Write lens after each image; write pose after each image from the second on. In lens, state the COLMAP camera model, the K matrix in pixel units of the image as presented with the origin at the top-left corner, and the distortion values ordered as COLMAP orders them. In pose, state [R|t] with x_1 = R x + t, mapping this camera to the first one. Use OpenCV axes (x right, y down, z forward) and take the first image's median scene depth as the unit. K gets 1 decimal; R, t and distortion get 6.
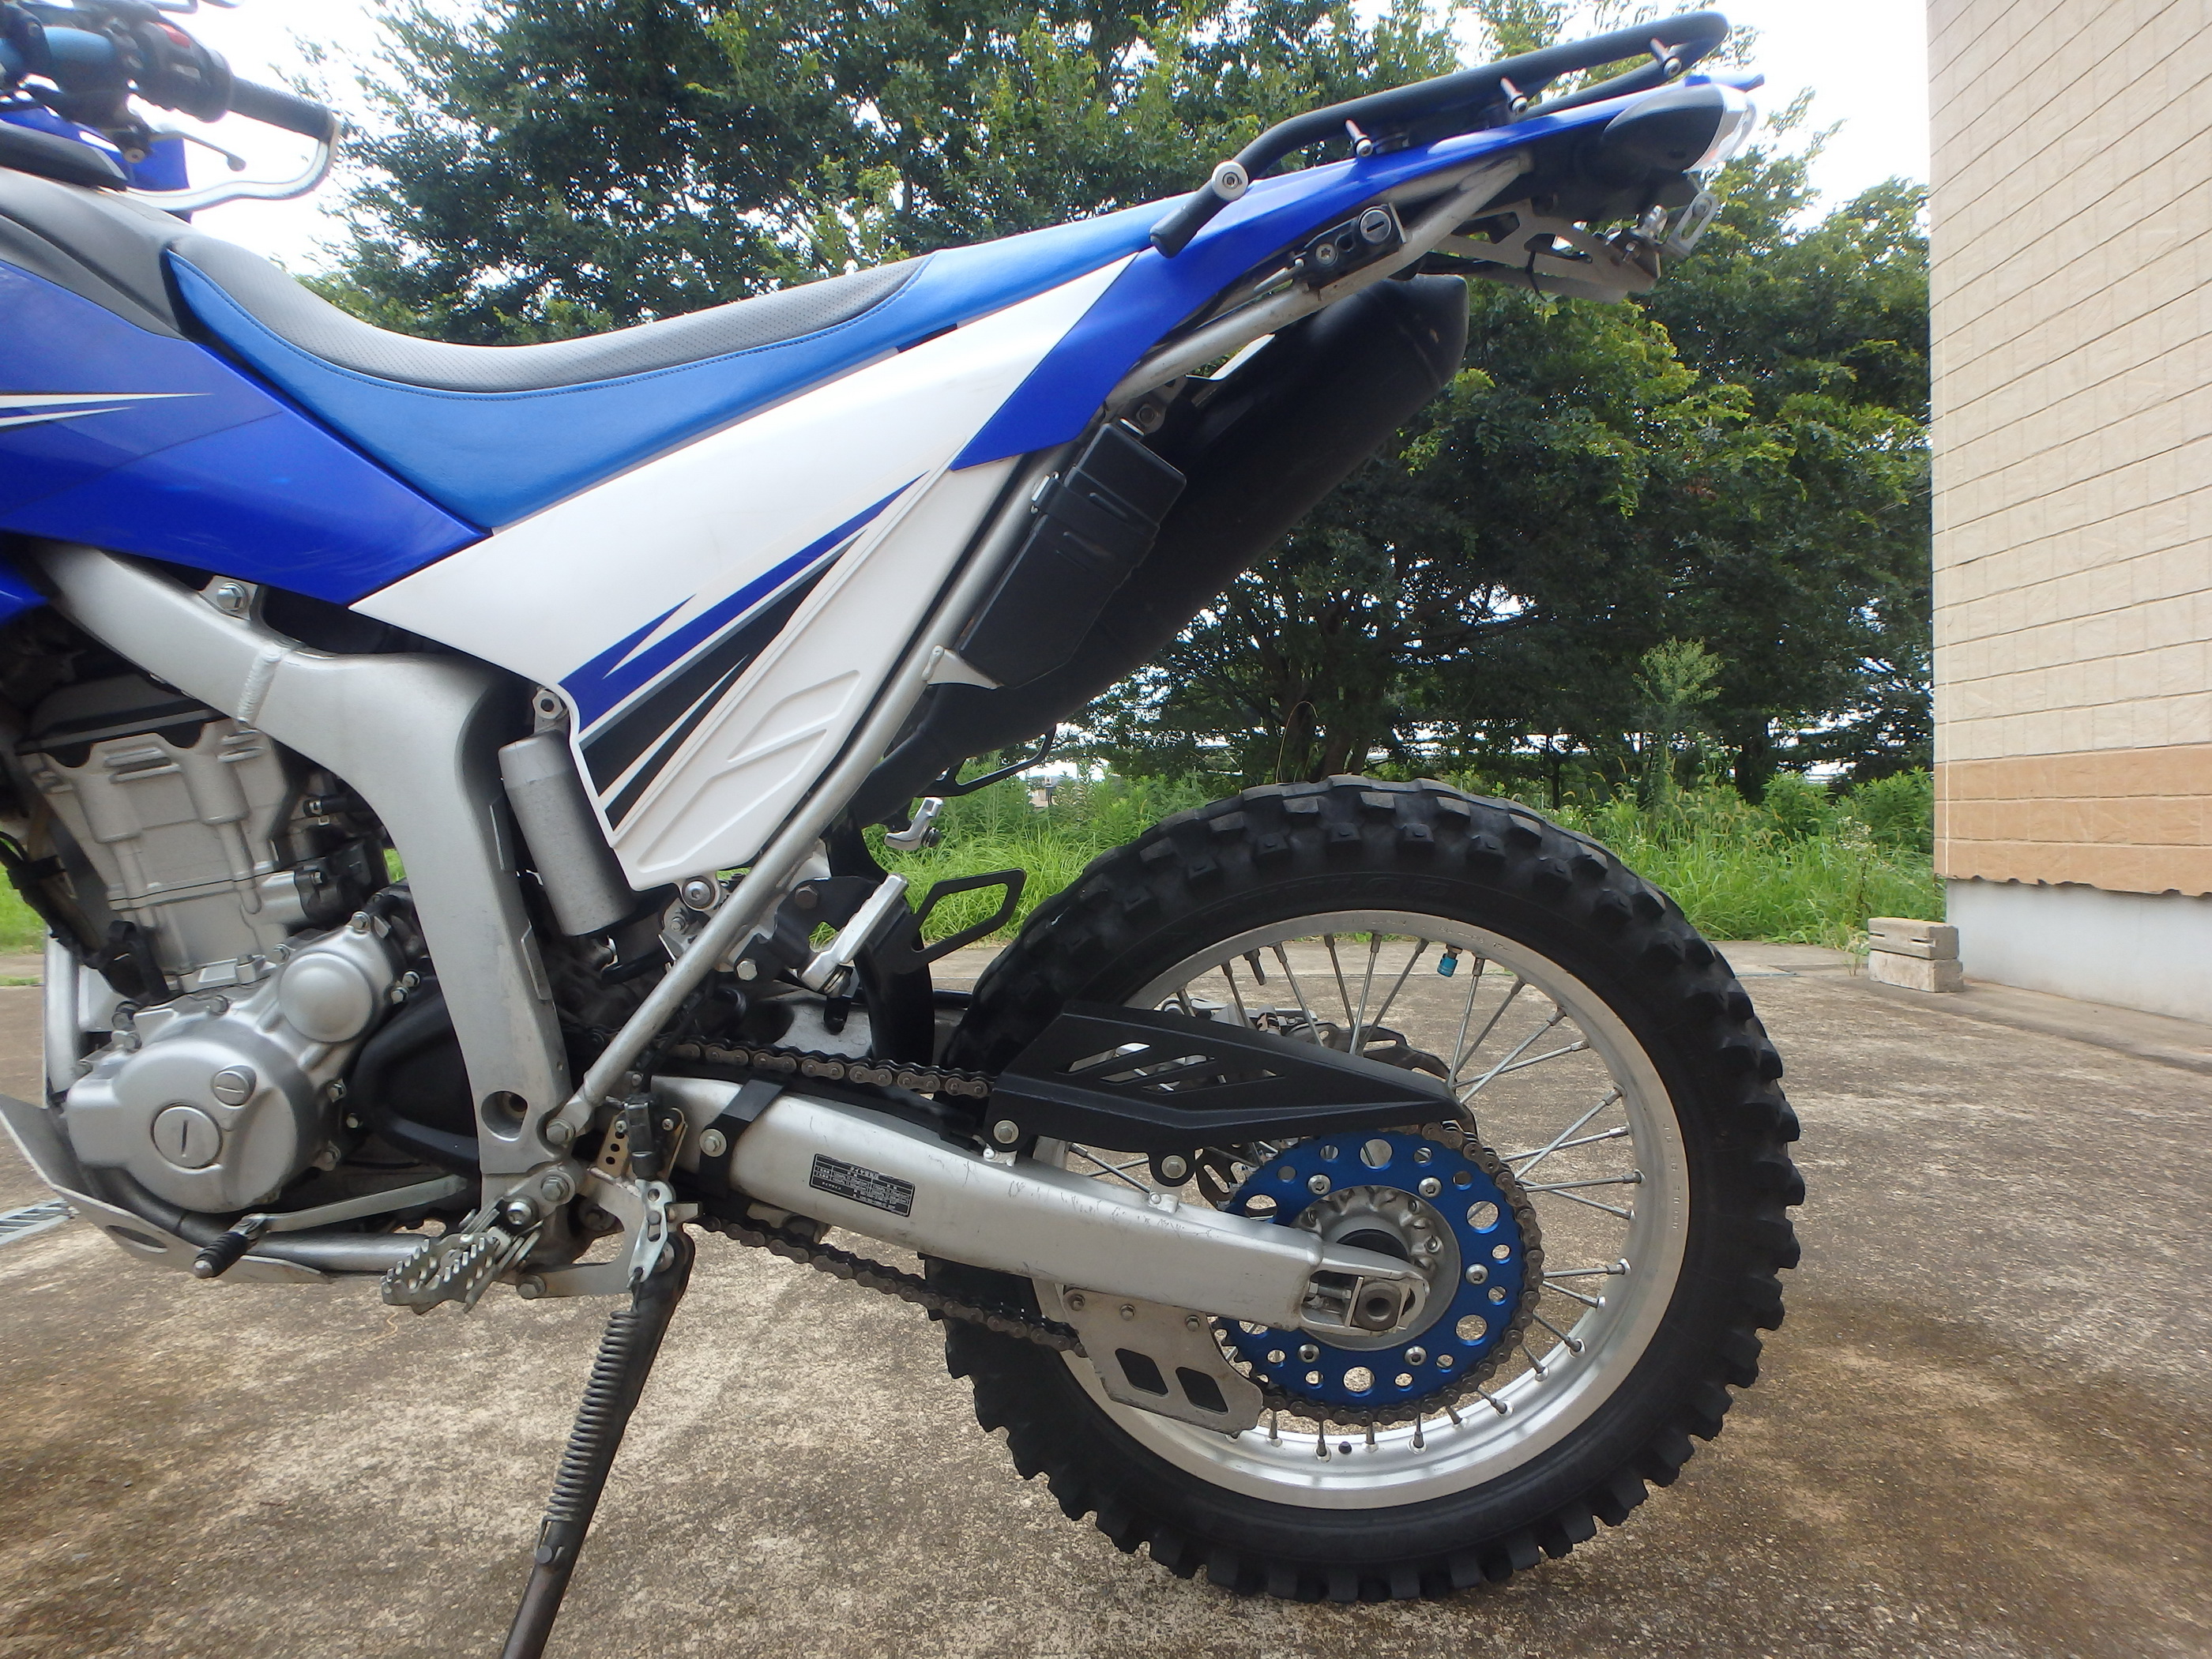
lens RADIAL K [[1371.6, 0, 1131.2], [0, 1371.6, 832.4], [0, 0, 1]] dist [-0.038577, 0.007754]
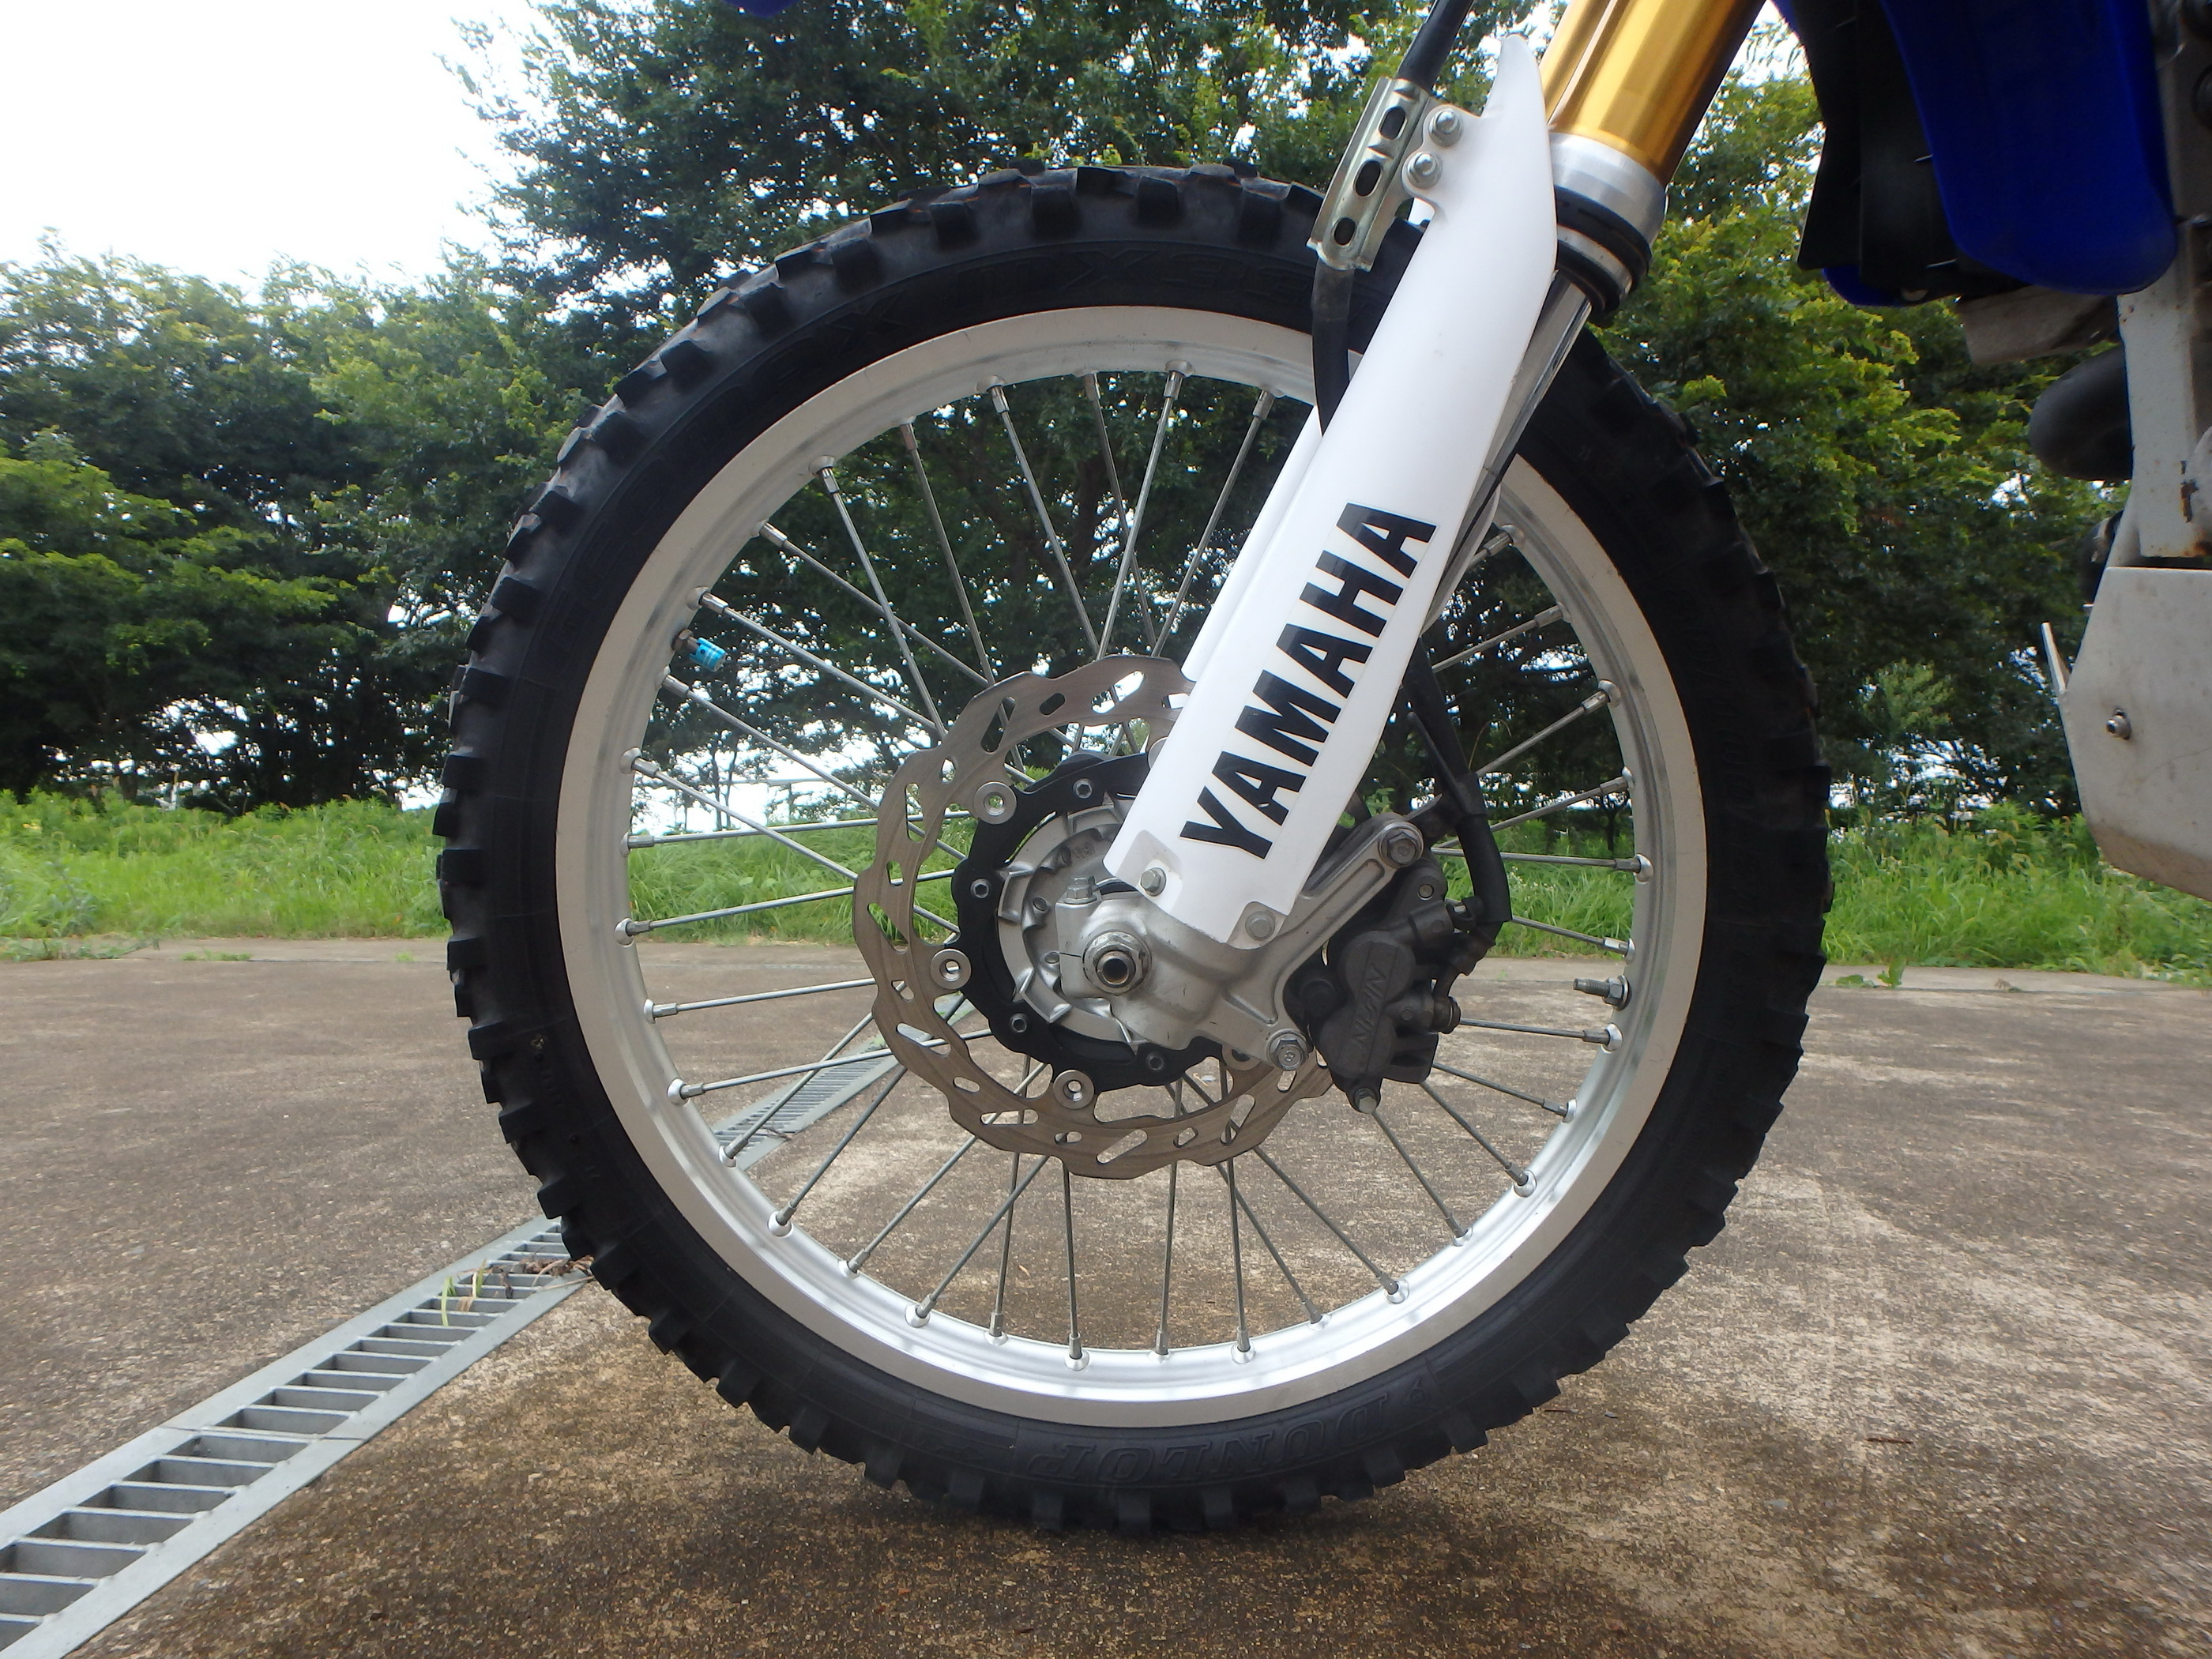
lens RADIAL K [[1371.6, 0, 1102.2], [0, 1371.6, 835.0], [0, 0, 1]] dist [-0.038577, 0.007754]
pose [[0.999505, 0.031271, -0.003305, -1.224699], [-0.031374, 0.998786, -0.037987, 0.262623], [0.002113, 0.038072, 0.999273, 0.336918]]
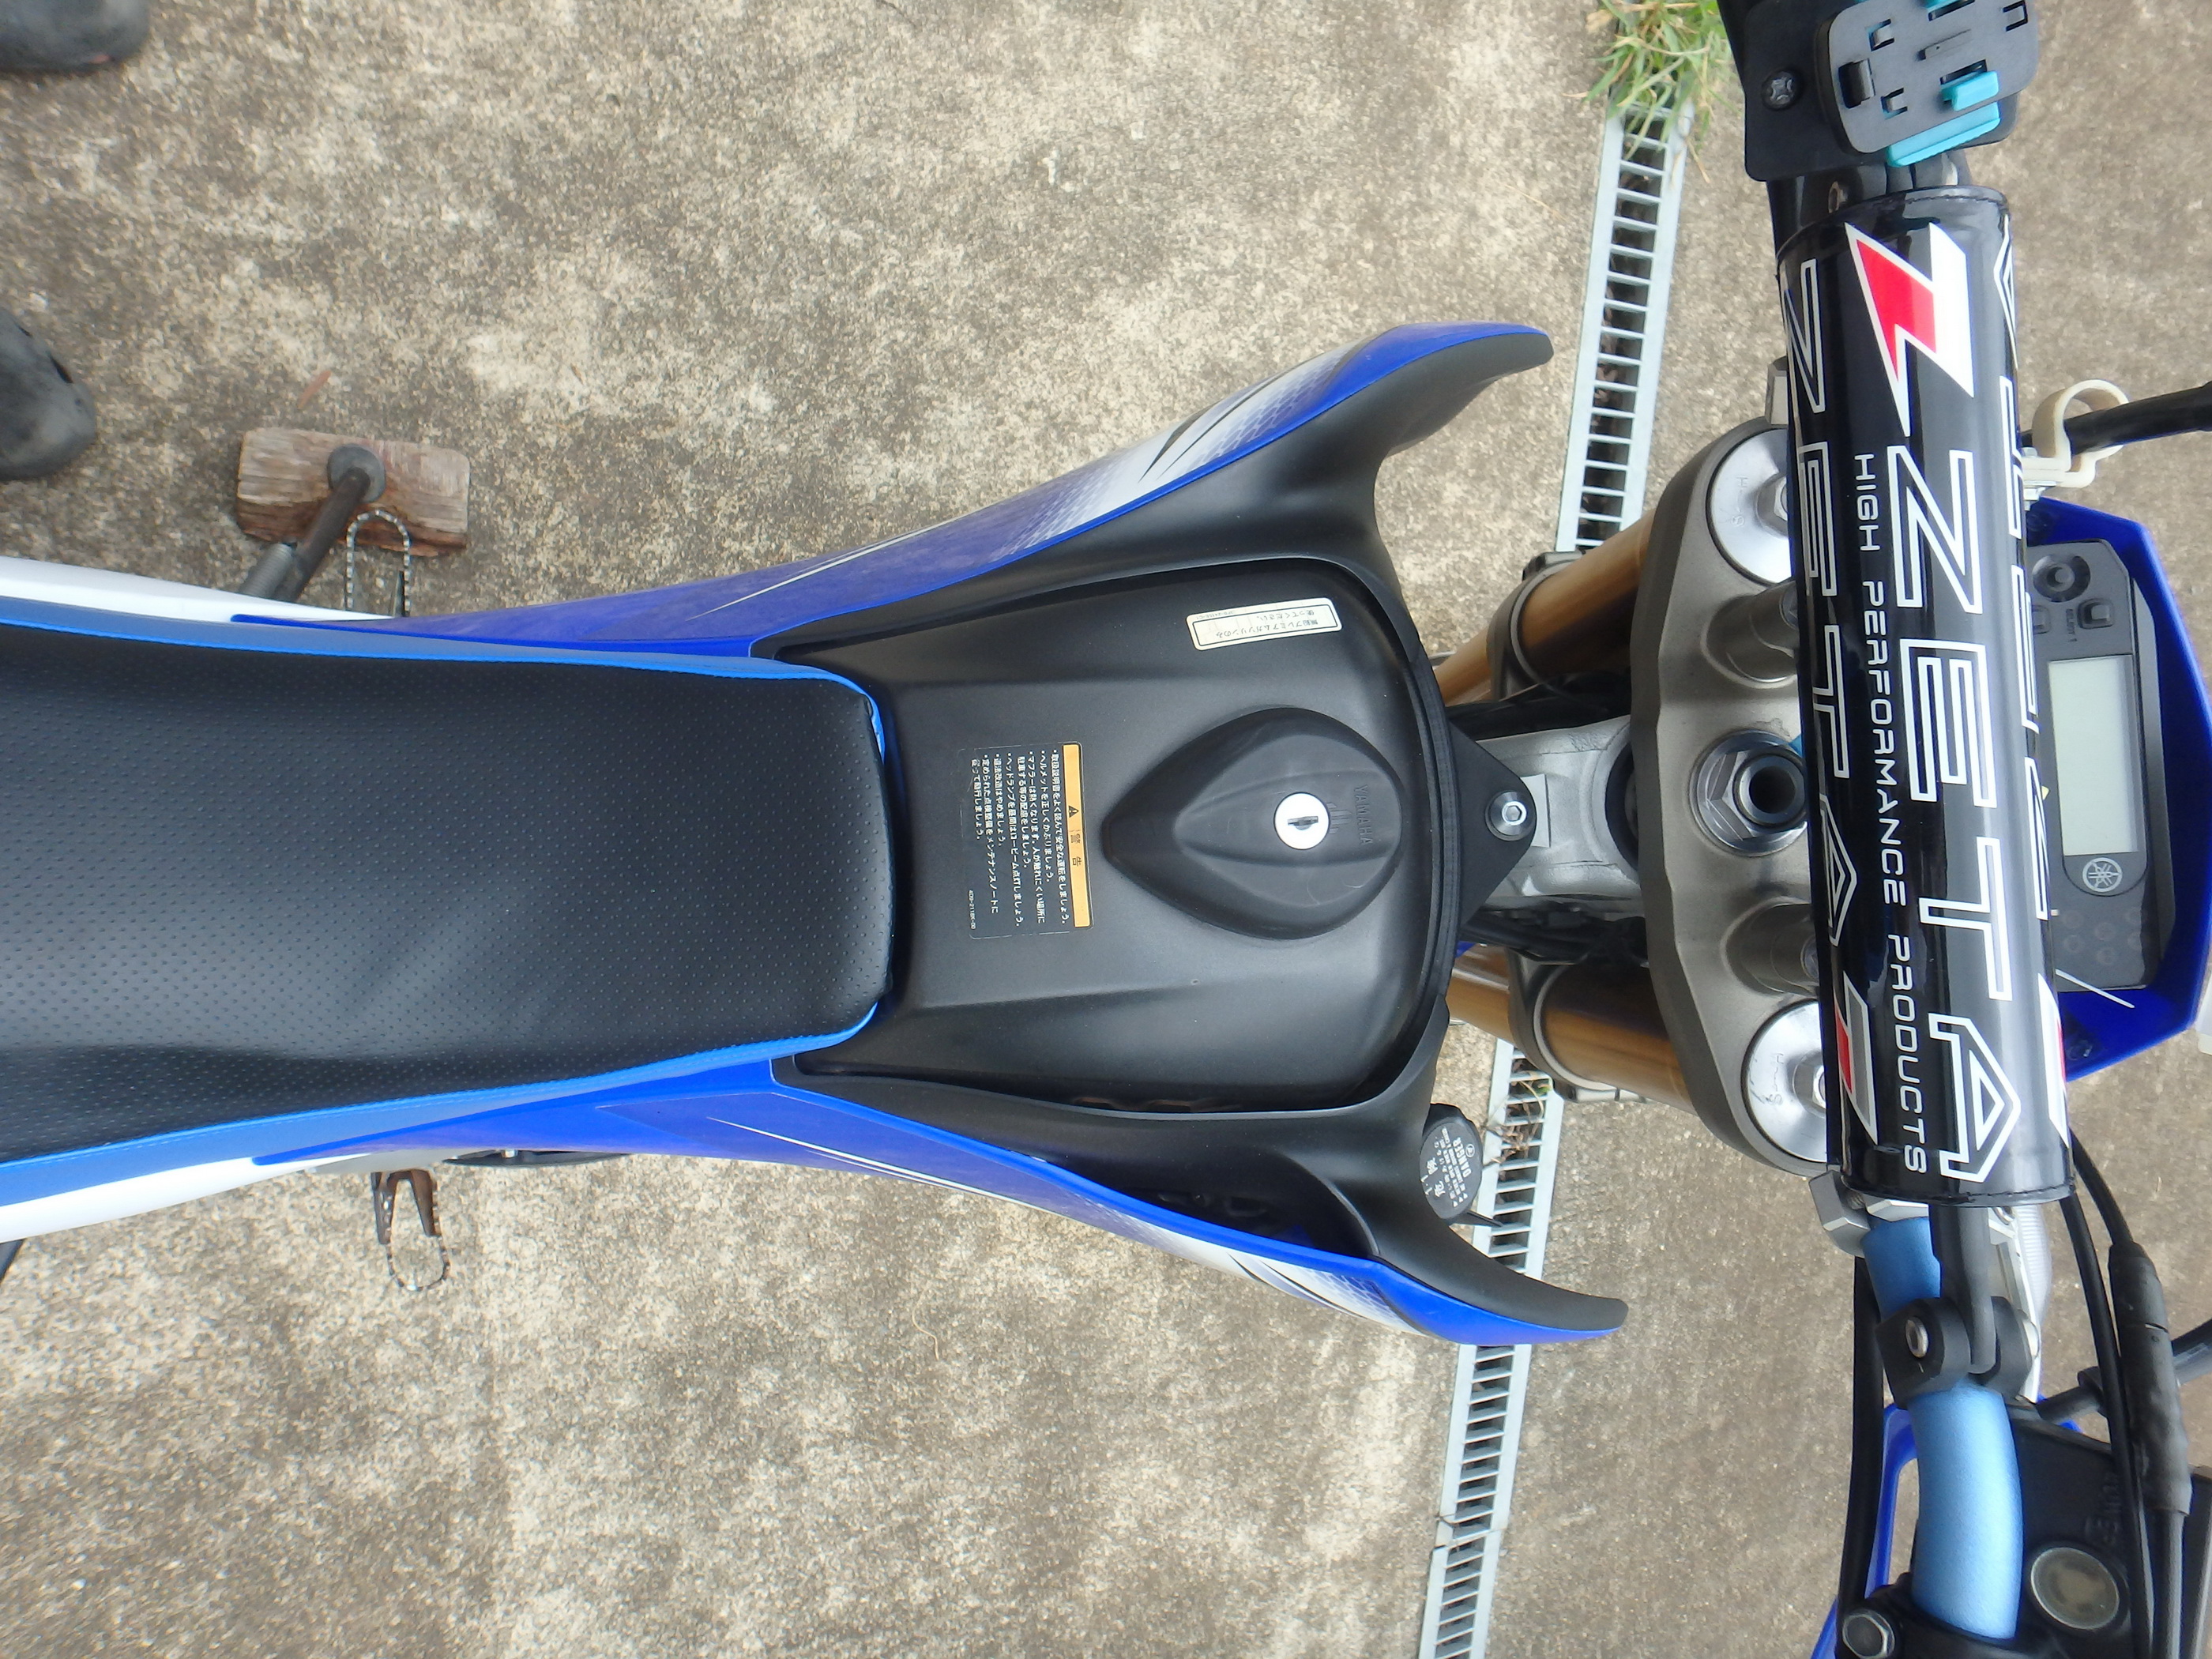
lens RADIAL K [[1371.6, 0, 1141.2], [0, 1371.6, 859.4], [0, 0, 1]] dist [-0.038577, 0.007754]
pose [[-0.911497, 0.039706, -0.409385, -0.482659], [-0.408981, -0.193181, 0.891861, -0.772420], [-0.043673, 0.980359, 0.192323, 0.765131]]
